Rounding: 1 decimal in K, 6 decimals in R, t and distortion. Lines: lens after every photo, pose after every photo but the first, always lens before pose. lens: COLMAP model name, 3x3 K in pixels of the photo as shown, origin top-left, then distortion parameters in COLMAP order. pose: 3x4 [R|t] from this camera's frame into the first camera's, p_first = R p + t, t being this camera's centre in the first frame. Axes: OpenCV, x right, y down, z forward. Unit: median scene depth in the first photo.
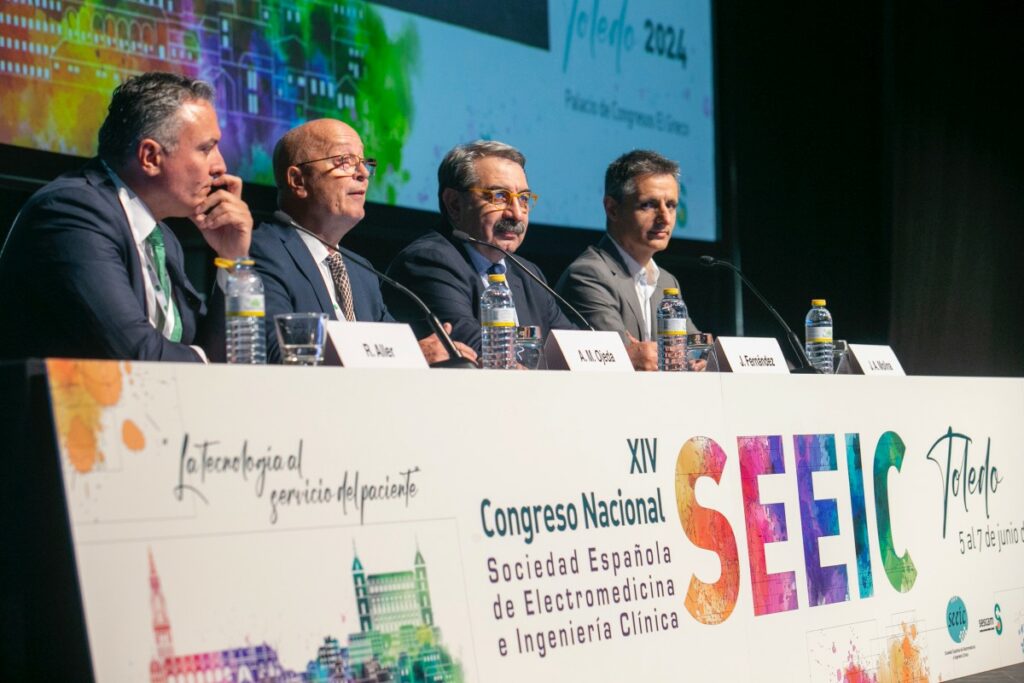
lens RADIAL K [[3186.9, 0, 512.0], [0, 3186.9, 341.5], [0, 0, 1]] dist [-0.041322, 0.519962]
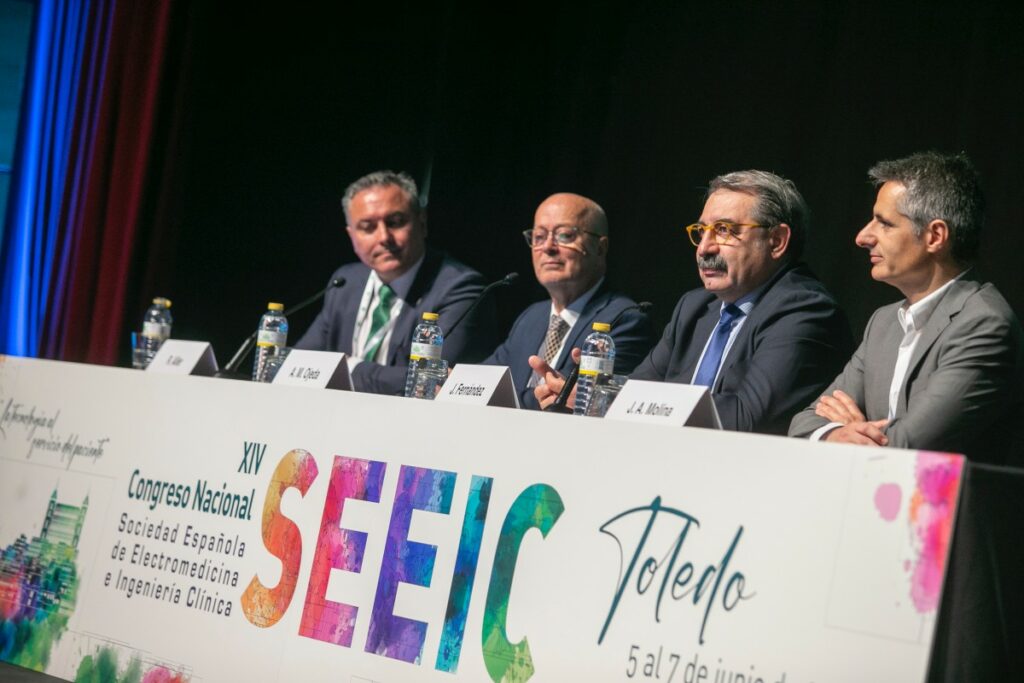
lens RADIAL K [[3752.6, 0, 512.0], [0, 3752.6, 341.5], [0, 0, 1]] dist [0.182510, 4.903876]
pose [[-0.595374, -0.074687, -0.799970, 1.012477], [-0.088309, 0.995721, -0.027239, 0.022502], [0.798581, 0.054427, -0.599422, 1.812762]]
